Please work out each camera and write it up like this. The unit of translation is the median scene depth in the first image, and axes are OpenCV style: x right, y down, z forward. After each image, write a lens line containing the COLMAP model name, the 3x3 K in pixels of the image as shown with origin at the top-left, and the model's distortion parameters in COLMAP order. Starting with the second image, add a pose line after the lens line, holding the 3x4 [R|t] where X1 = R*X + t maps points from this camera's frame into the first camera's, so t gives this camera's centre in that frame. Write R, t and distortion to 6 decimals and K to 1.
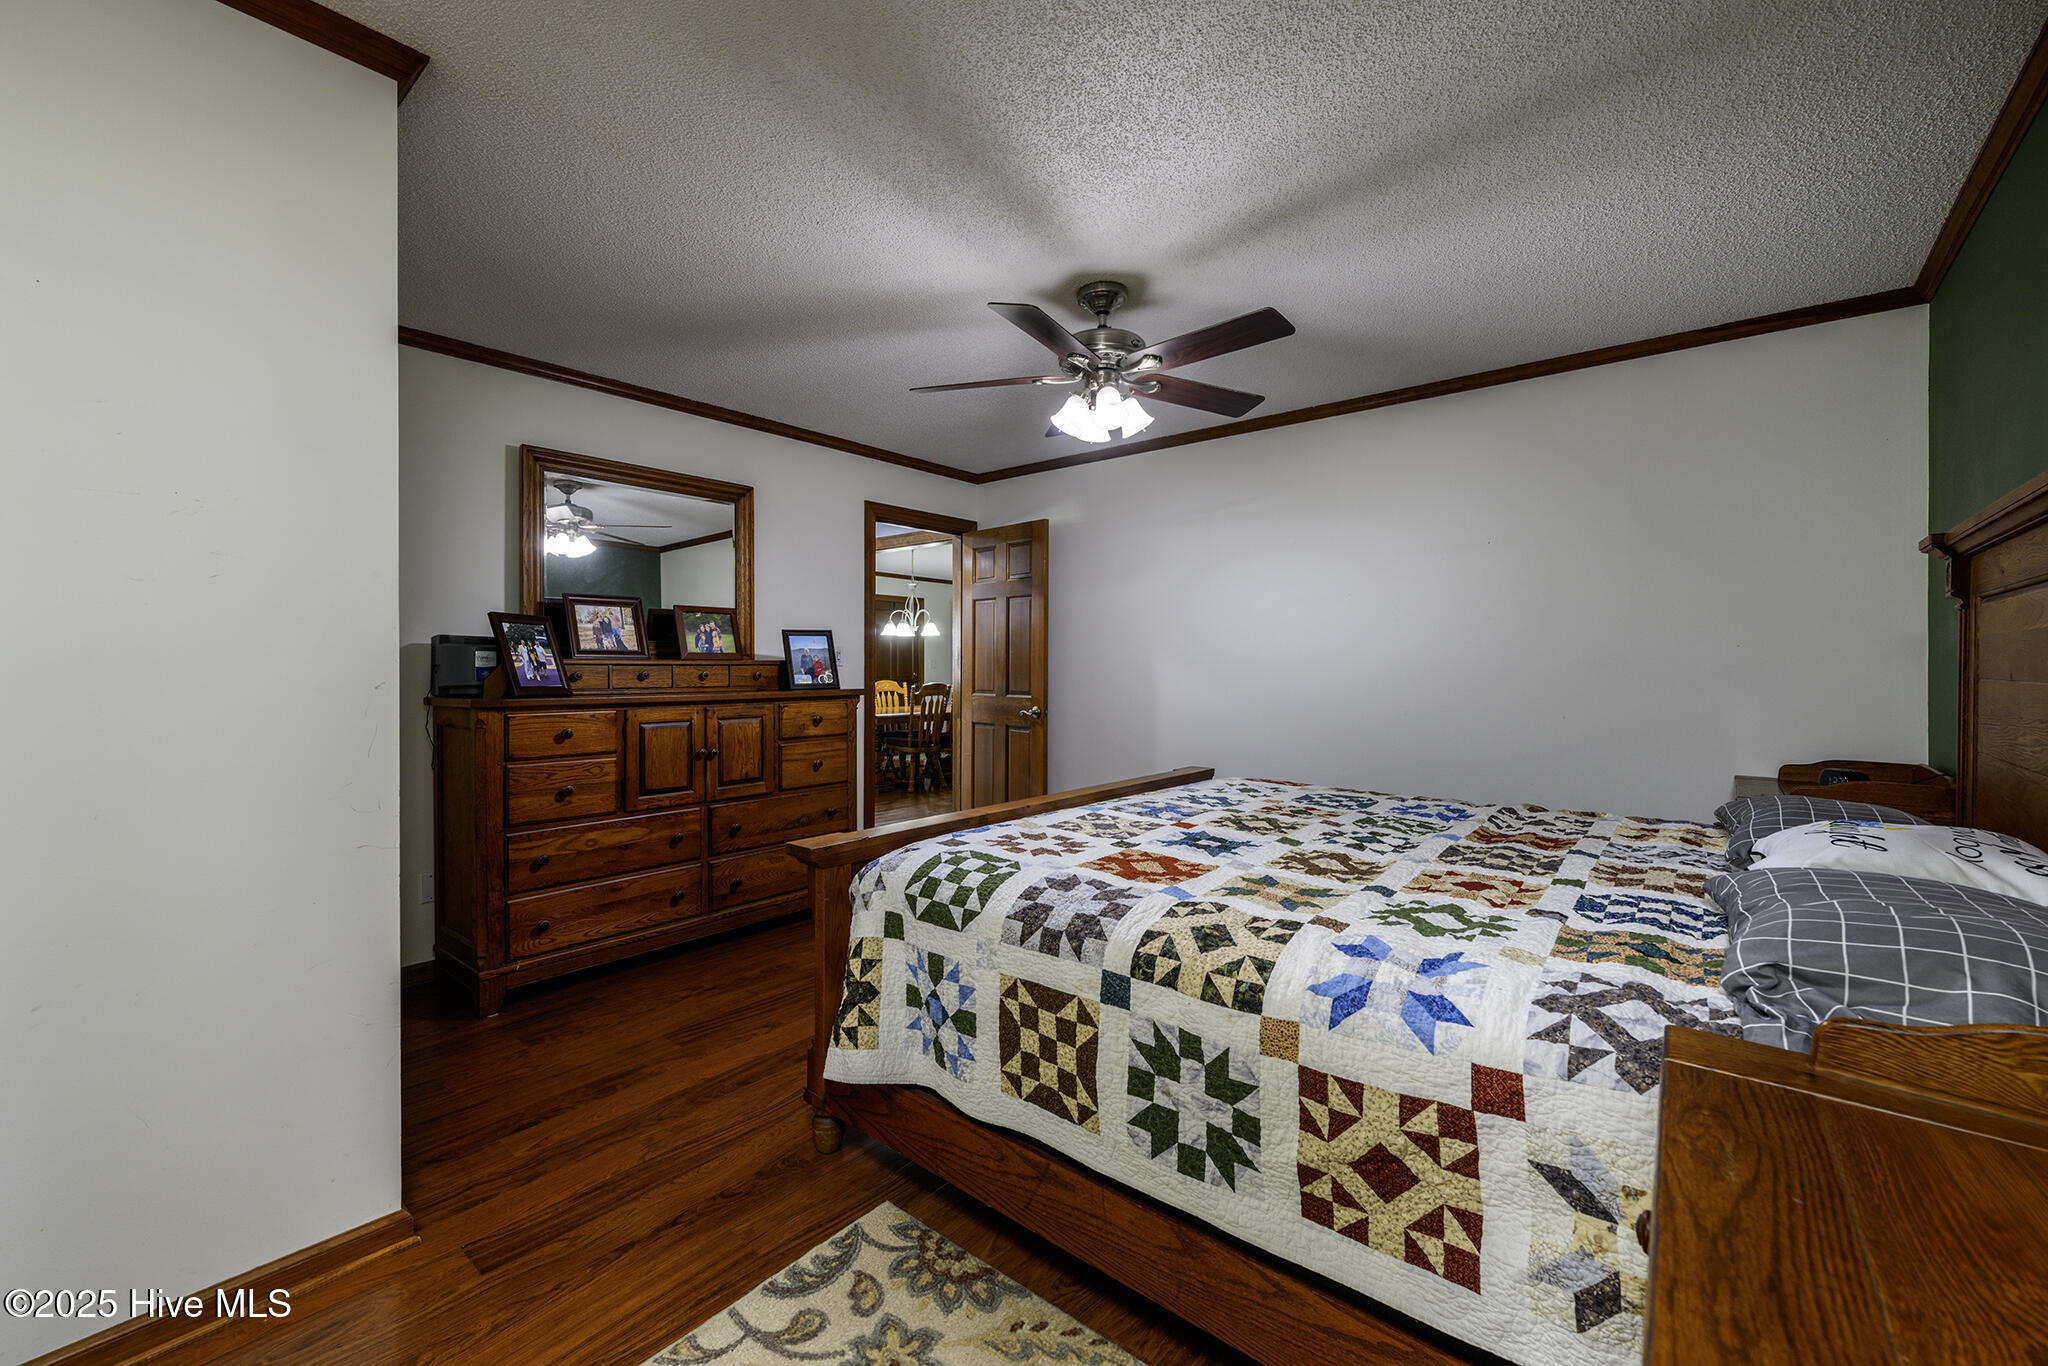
lens RADIAL K [[811.8, 0, 1023.9], [0, 811.8, 675.2], [0, 0, 1]] dist [-0.001107, -0.000080]
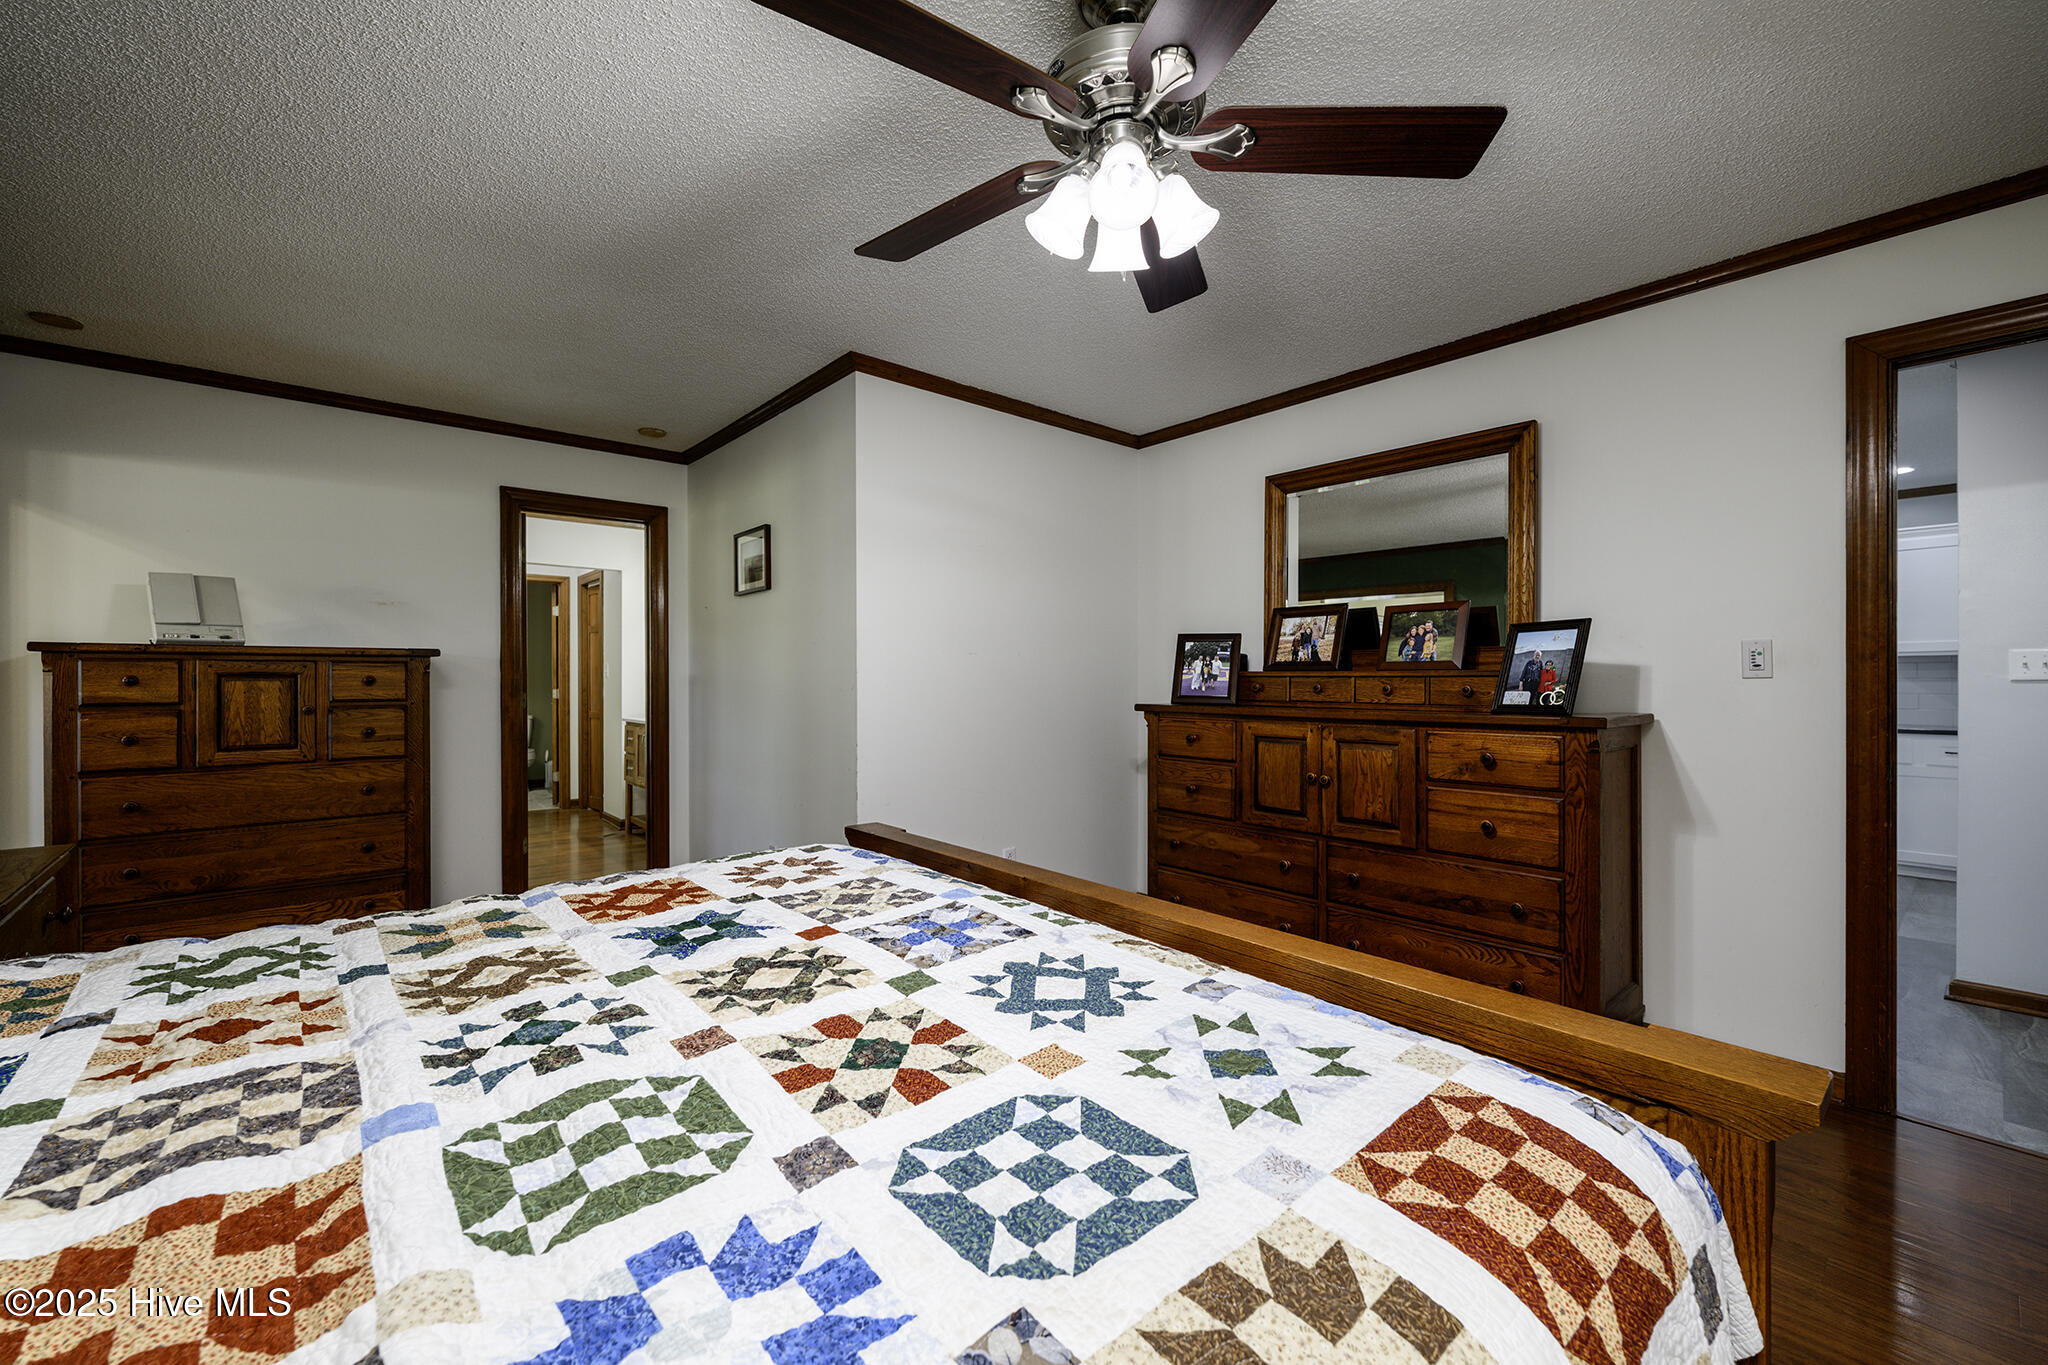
lens RADIAL K [[811.8, 0, 1020.4], [0, 811.8, 677.7], [0, 0, 1]] dist [-0.001107, -0.000080]
pose [[-0.147084, 0.002394, -0.989121, 0.508445], [-0.006652, 0.999972, 0.003409, -0.012593], [0.989102, 0.007081, -0.147064, 0.803262]]
